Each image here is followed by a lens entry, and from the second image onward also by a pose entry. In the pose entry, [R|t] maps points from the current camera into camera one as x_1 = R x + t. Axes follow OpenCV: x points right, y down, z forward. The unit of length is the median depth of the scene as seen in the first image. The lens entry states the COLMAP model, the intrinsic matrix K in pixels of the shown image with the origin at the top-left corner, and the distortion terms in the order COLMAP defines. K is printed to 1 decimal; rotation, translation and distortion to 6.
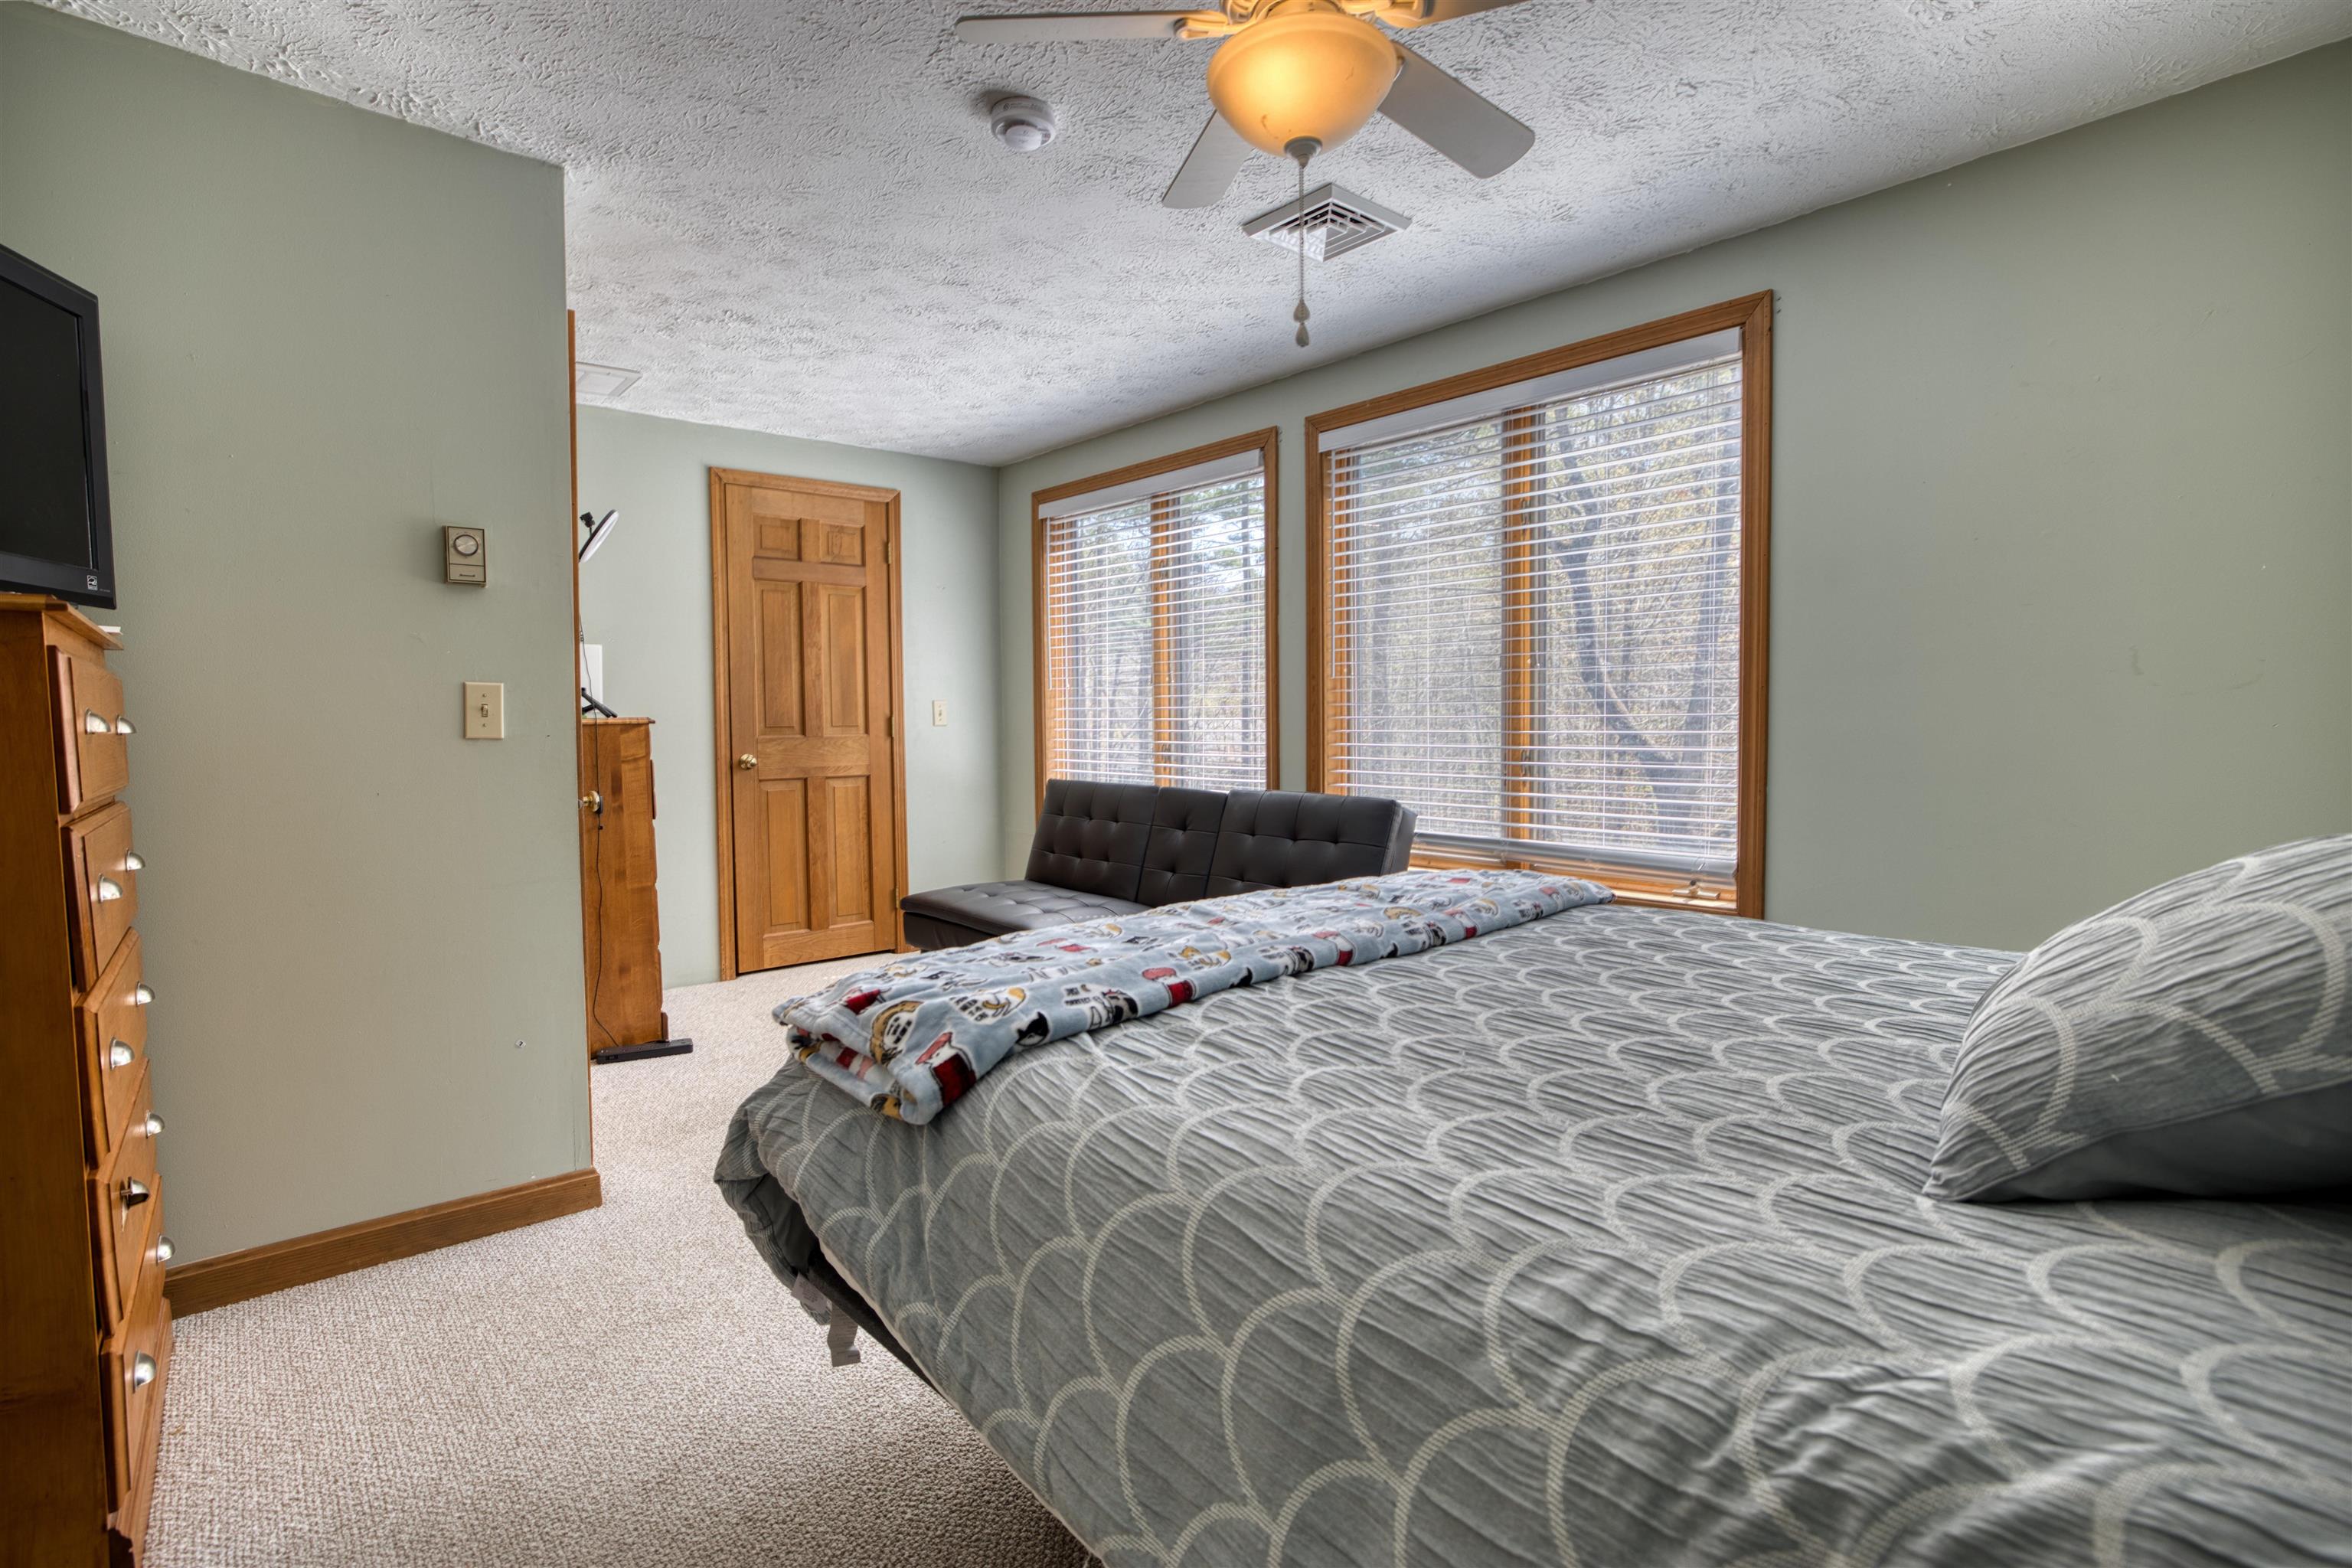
lens RADIAL K [[1139.9, 0, 1182.4], [0, 1139.9, 779.6], [0, 0, 1]] dist [-0.024226, 0.011897]
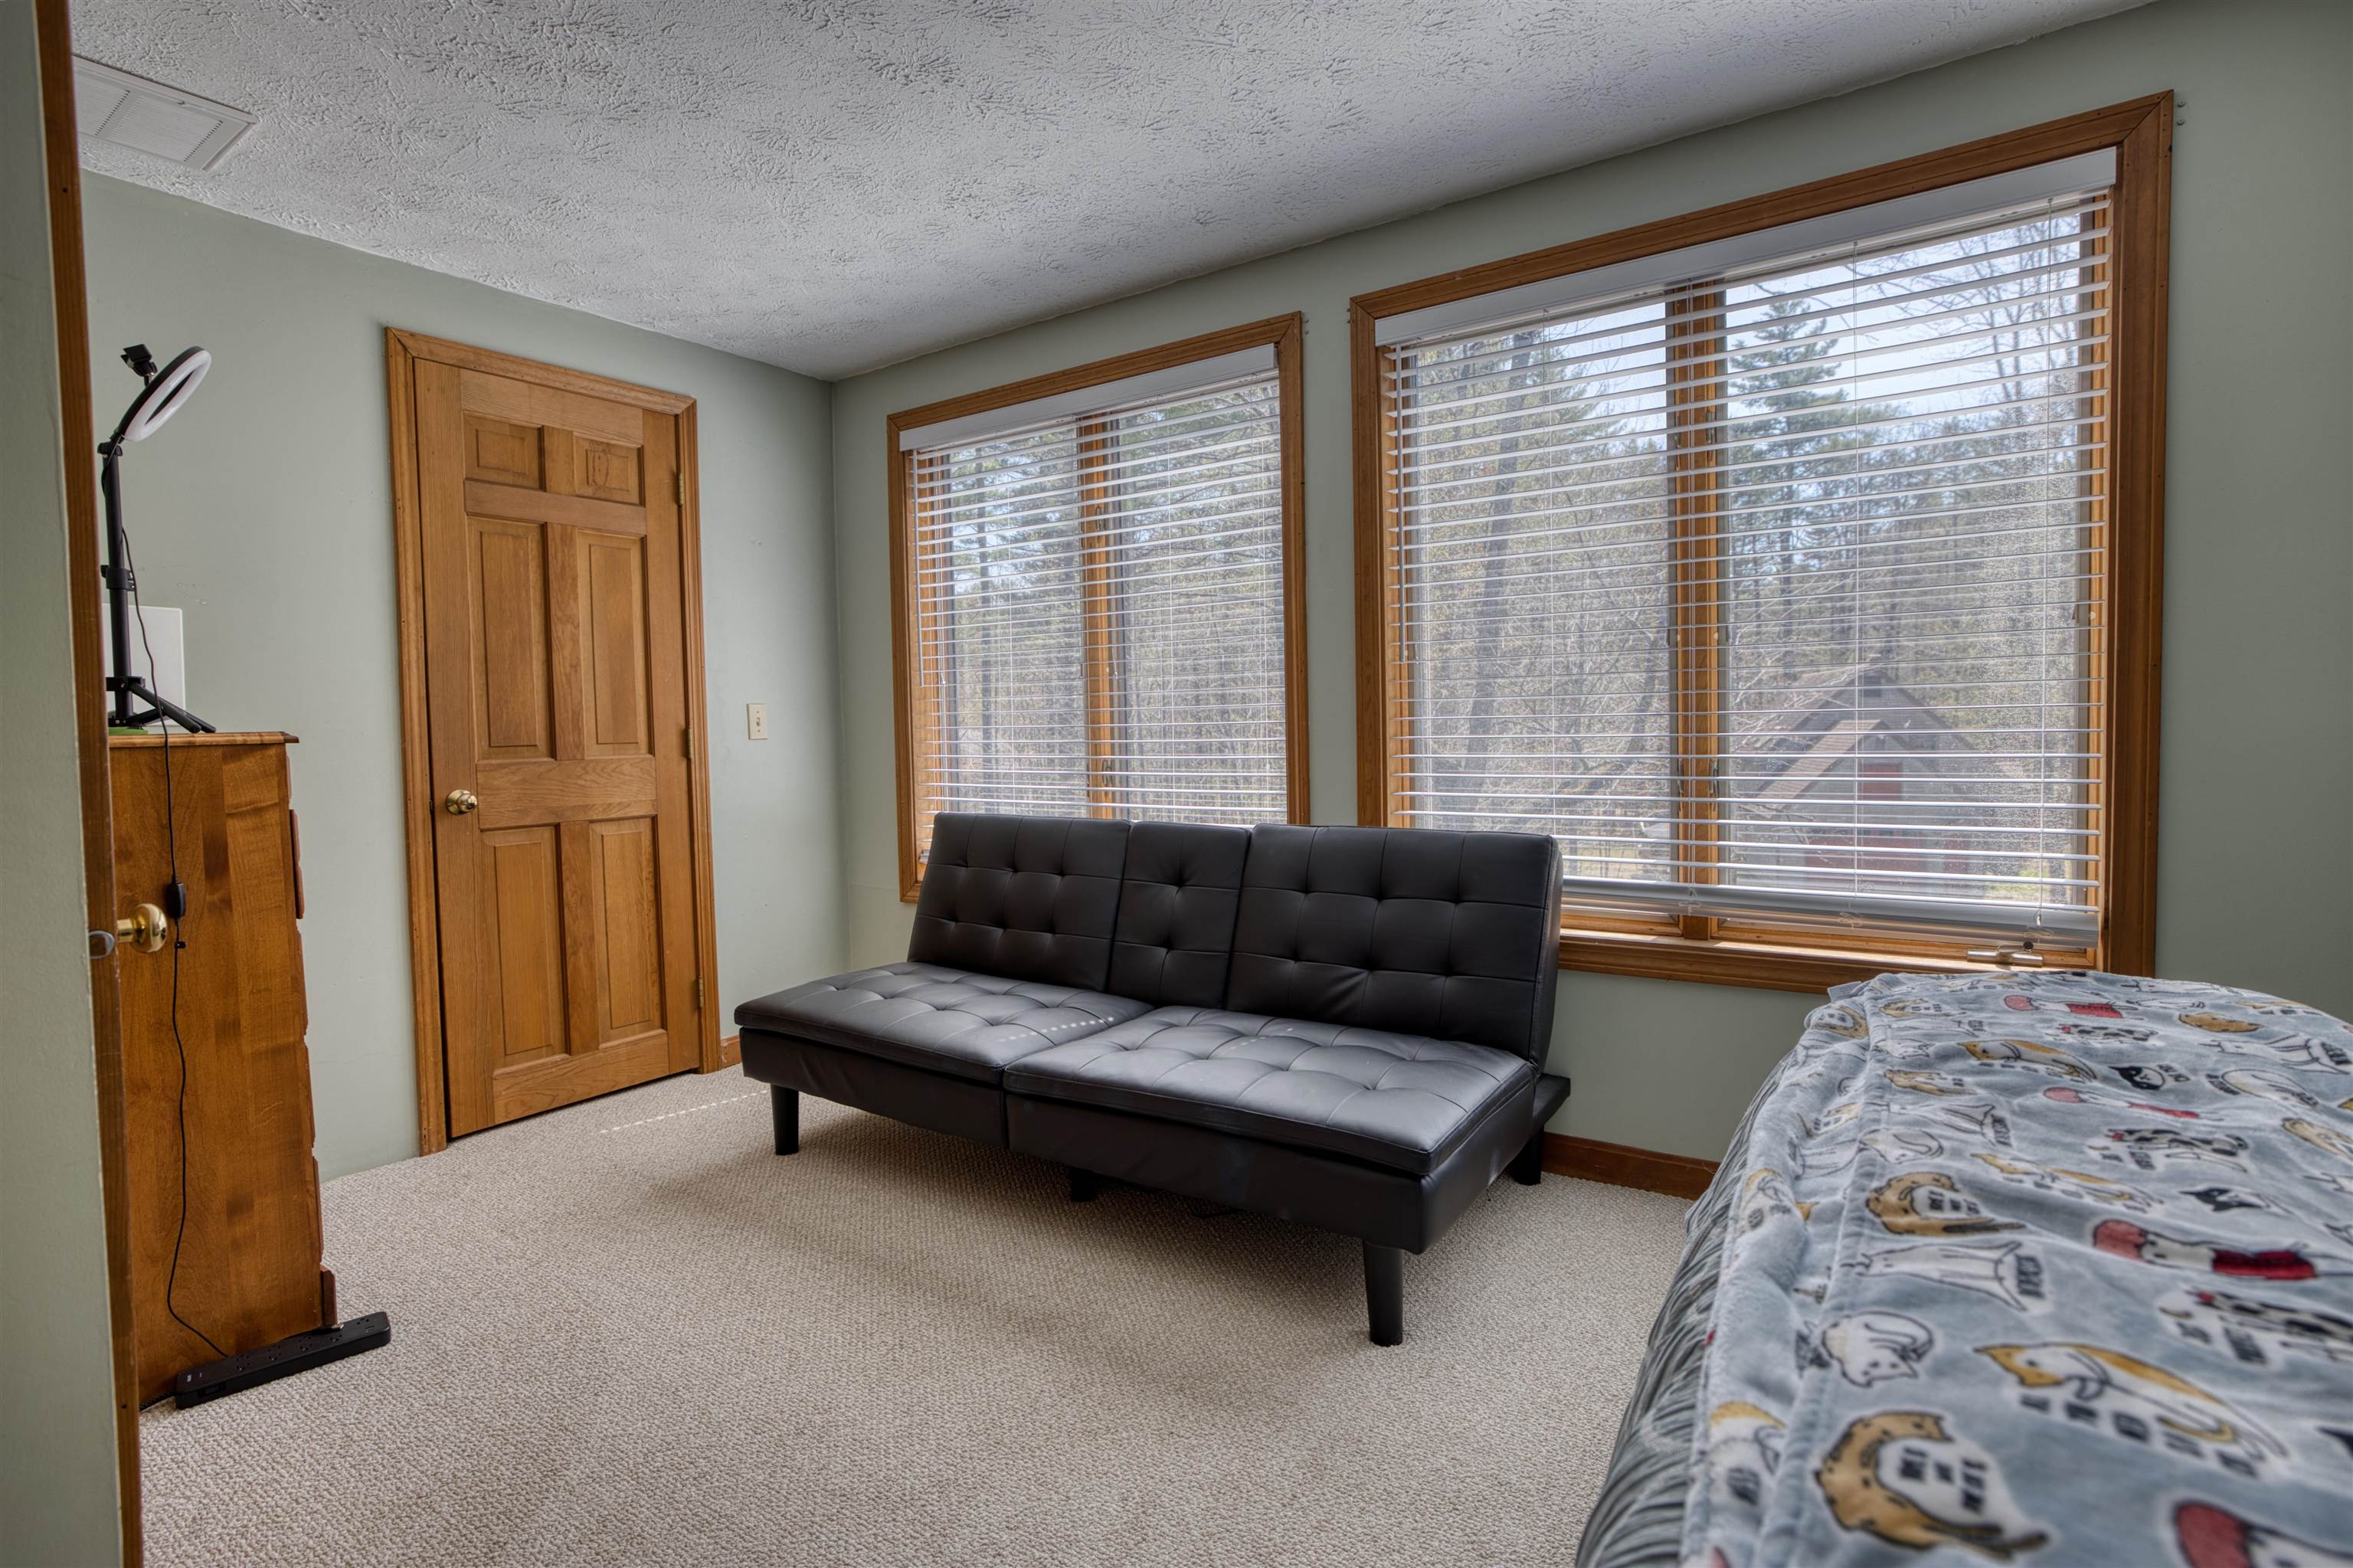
lens RADIAL K [[1140.4, 0, 1194.8], [0, 1140.4, 771.9], [0, 0, 1]] dist [-0.024226, 0.011897]
pose [[0.968318, -0.023246, 0.248636, -0.147316], [0.026849, 0.999578, -0.011107, -0.014577], [-0.248273, 0.017430, 0.968533, 0.296903]]
